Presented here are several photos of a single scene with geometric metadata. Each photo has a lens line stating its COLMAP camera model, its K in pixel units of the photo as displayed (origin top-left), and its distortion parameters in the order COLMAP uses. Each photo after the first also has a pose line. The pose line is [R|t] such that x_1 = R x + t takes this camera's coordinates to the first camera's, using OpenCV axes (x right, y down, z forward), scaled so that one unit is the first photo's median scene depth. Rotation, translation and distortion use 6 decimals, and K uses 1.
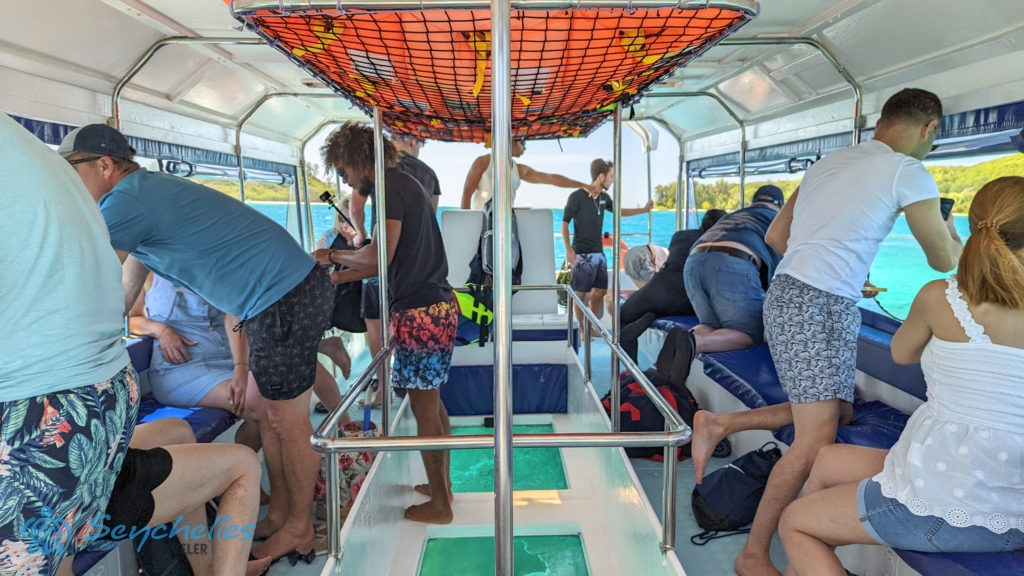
lens RADIAL K [[715.6, 0, 515.9], [0, 715.6, 283.5], [0, 0, 1]] dist [0.046274, -0.045153]
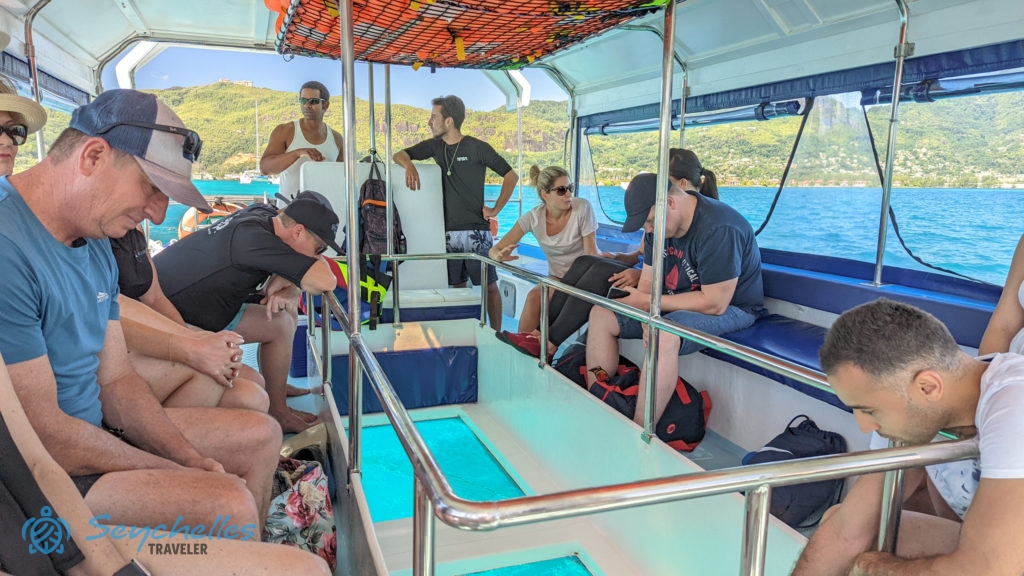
lens RADIAL K [[715.6, 0, 511.0], [0, 715.6, 298.3], [0, 0, 1]] dist [0.046274, -0.045153]
pose [[0.949376, -0.026807, 0.312995, -0.286025], [0.012459, 0.998782, 0.047750, 0.029953], [-0.313894, -0.041433, 0.948554, 0.346277]]
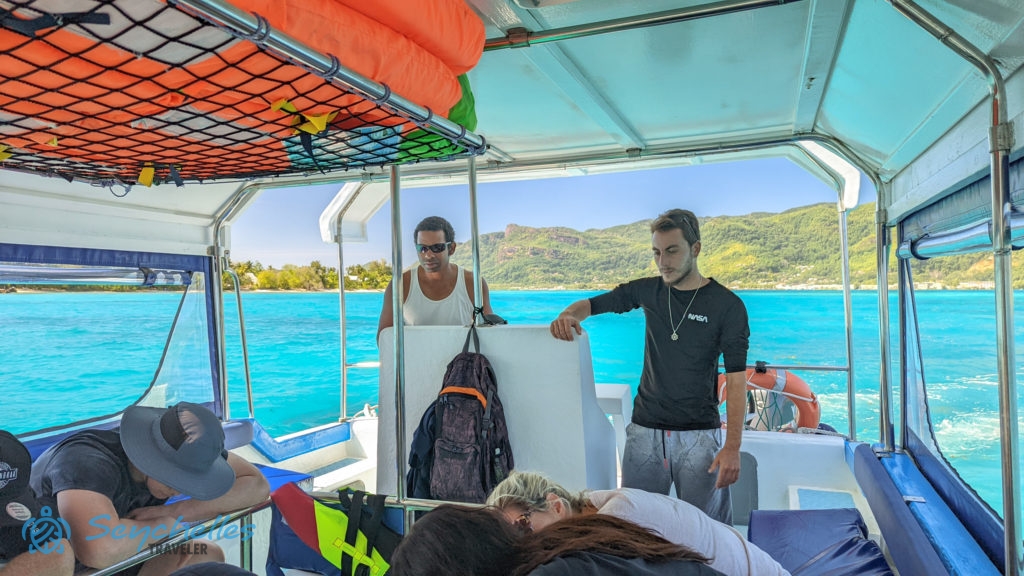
lens RADIAL K [[715.6, 0, 512.2], [0, 715.6, 286.6], [0, 0, 1]] dist [0.046274, -0.045153]
pose [[0.930931, -0.014197, -0.364920, 0.398331], [-0.033549, 0.991694, -0.124166, -0.143410], [0.363652, 0.127833, 0.922722, 1.107561]]
